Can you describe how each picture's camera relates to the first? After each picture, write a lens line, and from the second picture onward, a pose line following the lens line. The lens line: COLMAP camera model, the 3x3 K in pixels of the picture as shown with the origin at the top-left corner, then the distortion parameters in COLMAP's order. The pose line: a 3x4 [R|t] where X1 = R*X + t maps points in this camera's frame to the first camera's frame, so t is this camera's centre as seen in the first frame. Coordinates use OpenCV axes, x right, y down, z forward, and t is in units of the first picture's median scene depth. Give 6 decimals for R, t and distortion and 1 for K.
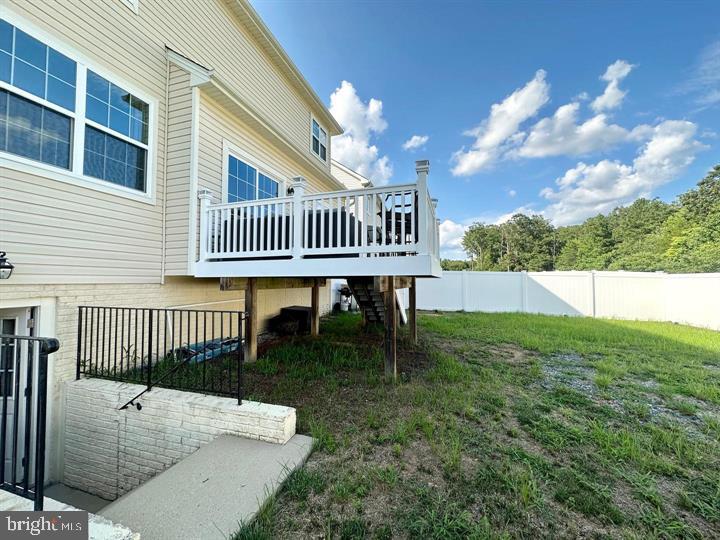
lens RADIAL K [[287.4, 0, 359.8], [0, 287.4, 269.9], [0, 0, 1]] dist [-0.006960, 0.001363]
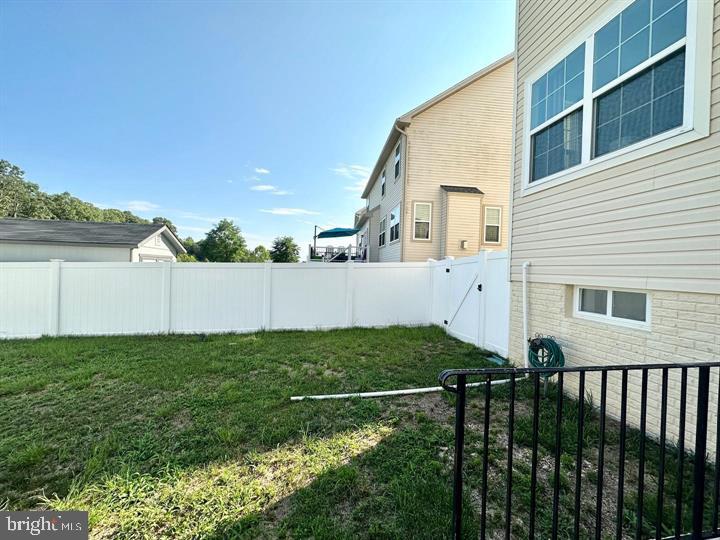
lens RADIAL K [[287.4, 0, 360.0], [0, 287.4, 269.3], [0, 0, 1]] dist [-0.006960, 0.001363]
pose [[-0.884365, -0.024765, -0.466139, 0.043364], [-0.014851, 0.999579, -0.024930, 0.028709], [0.466560, -0.015124, -0.884360, 1.410464]]
